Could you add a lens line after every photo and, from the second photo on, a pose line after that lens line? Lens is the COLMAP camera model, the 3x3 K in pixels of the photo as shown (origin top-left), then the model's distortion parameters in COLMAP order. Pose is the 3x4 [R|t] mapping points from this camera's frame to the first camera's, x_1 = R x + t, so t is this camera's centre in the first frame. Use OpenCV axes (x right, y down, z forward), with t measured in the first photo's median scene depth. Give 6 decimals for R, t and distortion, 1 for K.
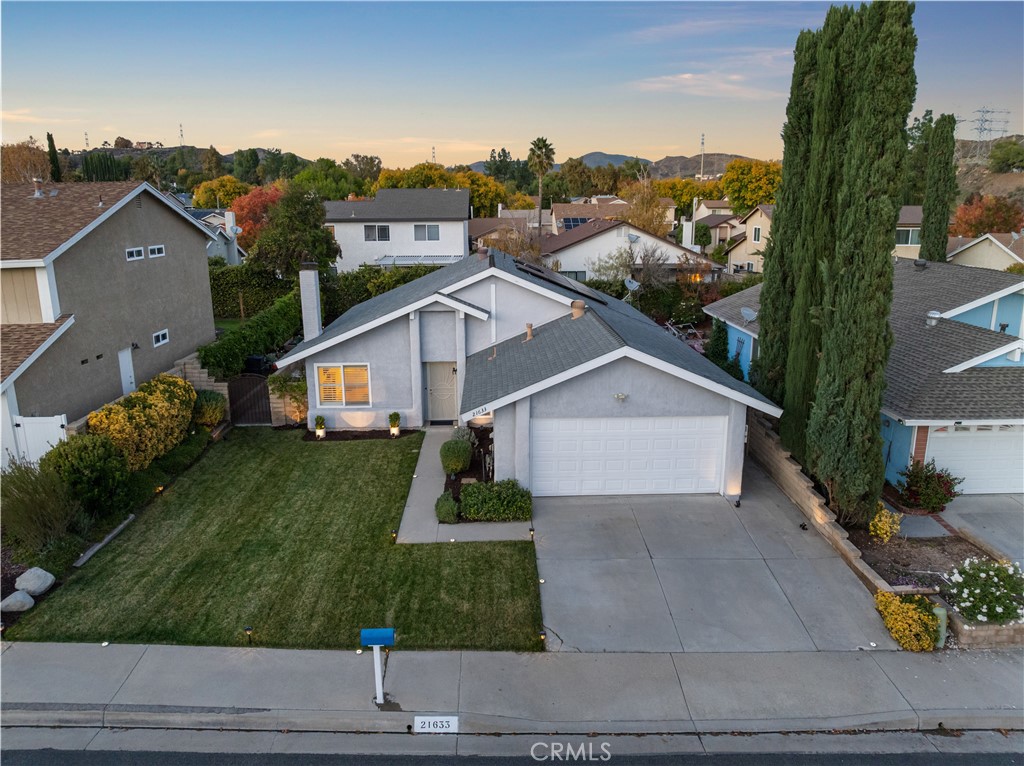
lens RADIAL K [[724.0, 0, 512.0], [0, 724.0, 383.0], [0, 0, 1]] dist [-0.035436, -0.004123]
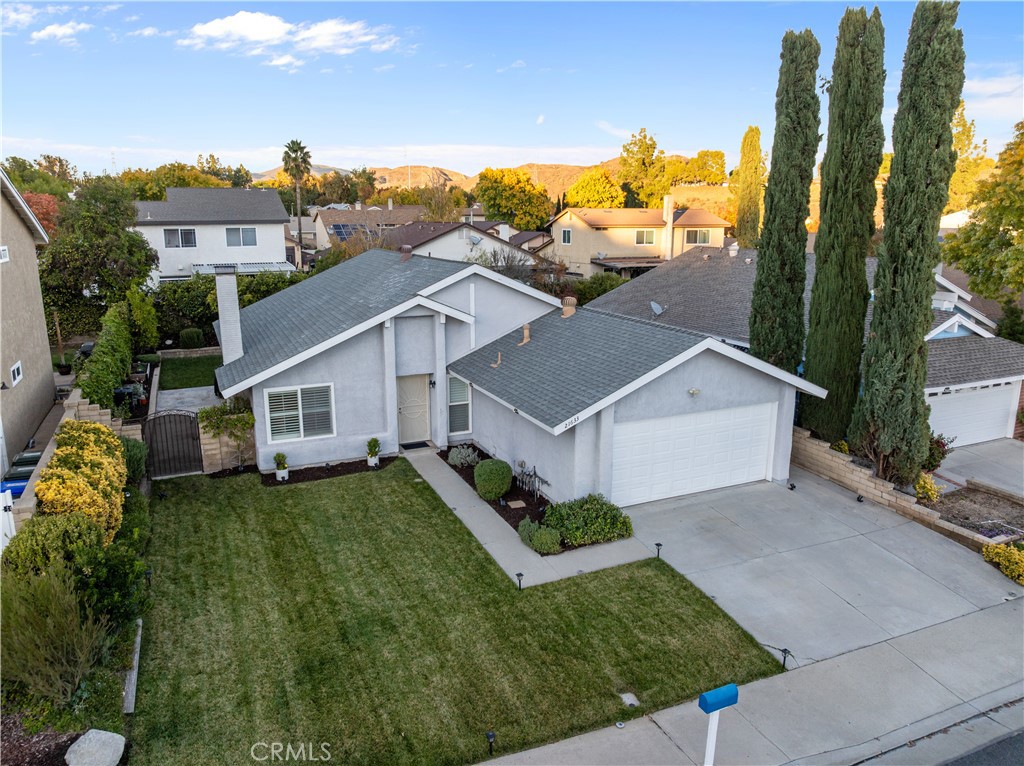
lens RADIAL K [[724.0, 0, 512.0], [0, 724.0, 383.0], [0, 0, 1]] dist [-0.035436, -0.004123]
pose [[0.922863, -0.081886, 0.376322, -0.328516], [0.087434, 0.996168, 0.002346, -0.011859], [-0.375072, 0.030739, 0.926486, 0.159035]]
